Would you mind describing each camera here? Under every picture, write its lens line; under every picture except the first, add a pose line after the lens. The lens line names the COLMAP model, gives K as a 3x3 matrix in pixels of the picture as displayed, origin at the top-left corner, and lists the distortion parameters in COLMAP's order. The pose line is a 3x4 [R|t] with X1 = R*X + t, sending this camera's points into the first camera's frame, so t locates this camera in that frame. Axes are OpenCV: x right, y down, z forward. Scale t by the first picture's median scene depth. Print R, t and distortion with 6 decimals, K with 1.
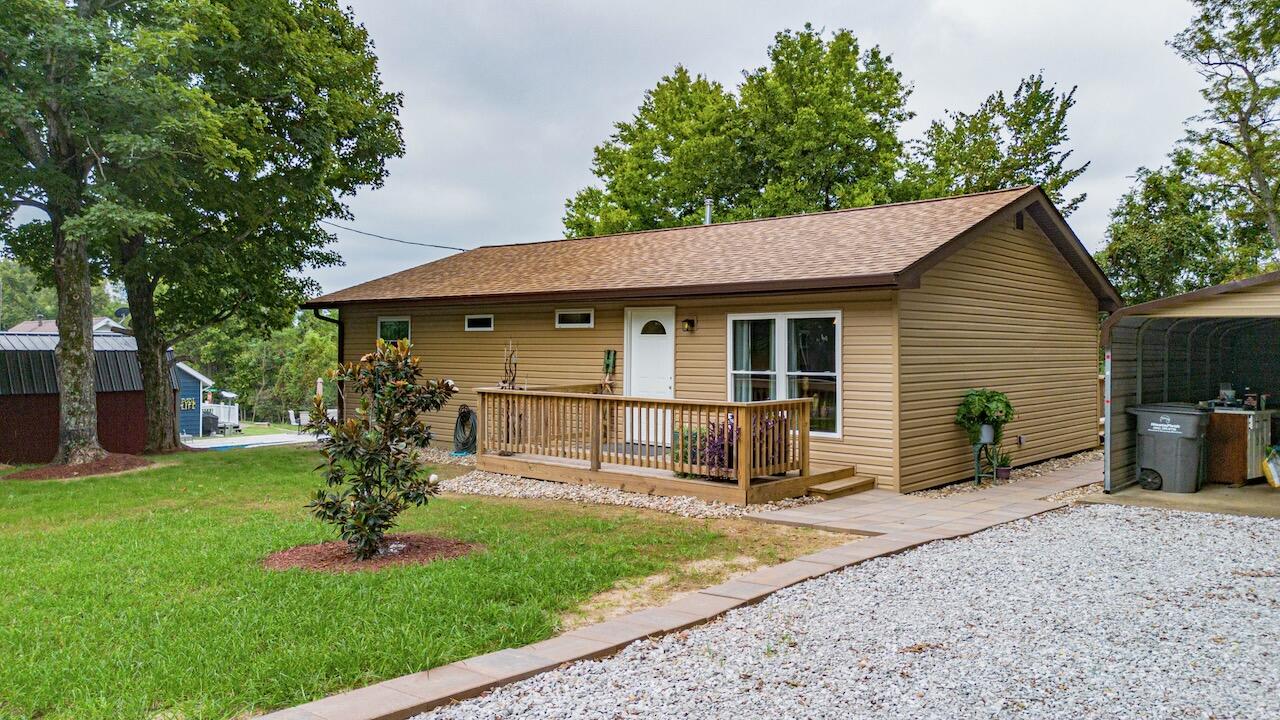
lens RADIAL K [[906.5, 0, 635.8], [0, 906.5, 354.7], [0, 0, 1]] dist [0.099024, -0.102160]
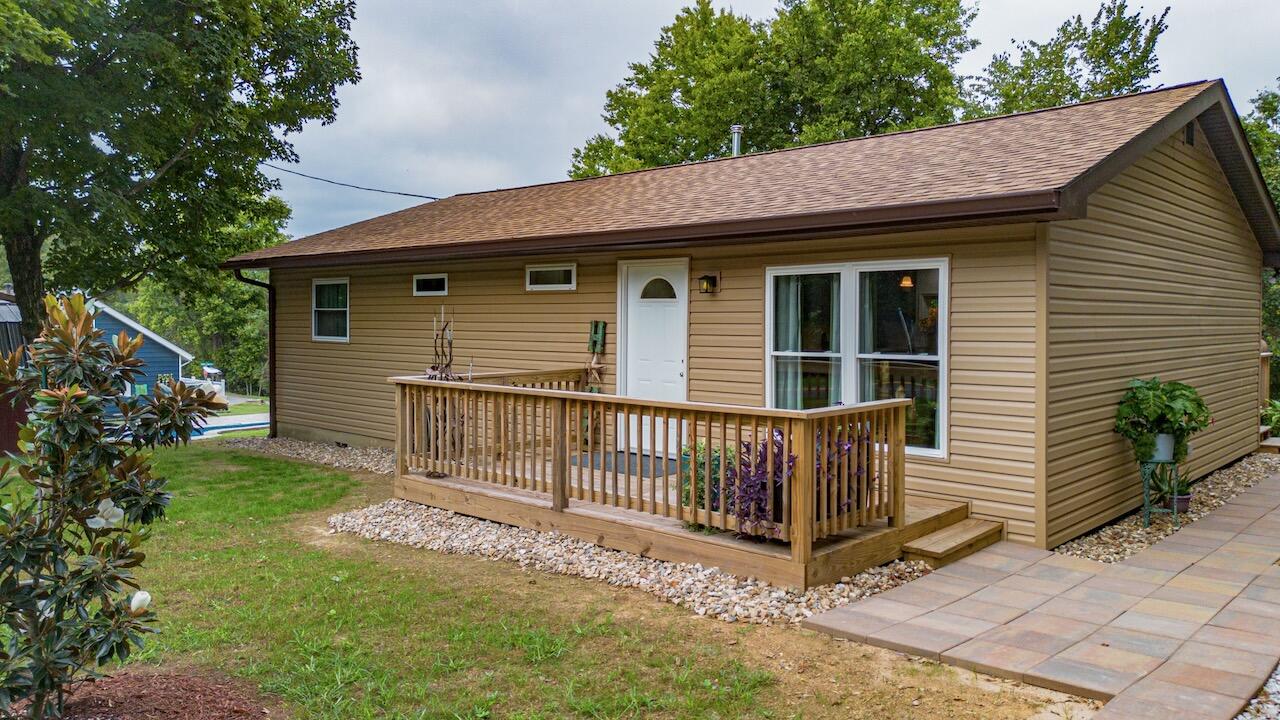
lens RADIAL K [[911.7, 0, 635.6], [0, 911.7, 350.1], [0, 0, 1]] dist [0.057894, -0.058113]
pose [[0.999631, -0.001005, -0.027140, 0.021316], [0.001728, 0.999643, 0.026645, -0.001354], [0.027103, -0.026682, 0.999276, 0.300881]]
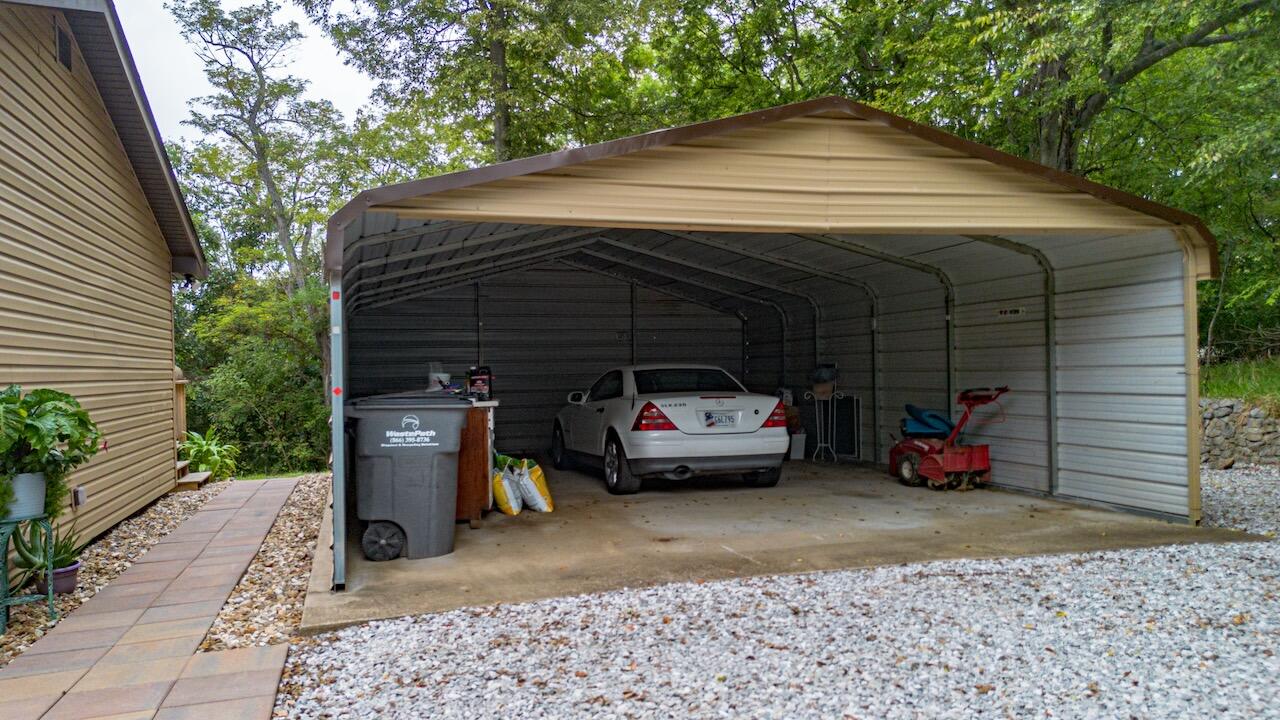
lens RADIAL K [[906.5, 0, 635.8], [0, 906.5, 354.7], [0, 0, 1]] dist [0.099024, -0.102160]
pose [[0.516771, -0.004769, 0.856110, 0.154871], [0.031880, 0.999398, -0.013676, 0.034557], [-0.855530, 0.034360, 0.516612, 0.504301]]
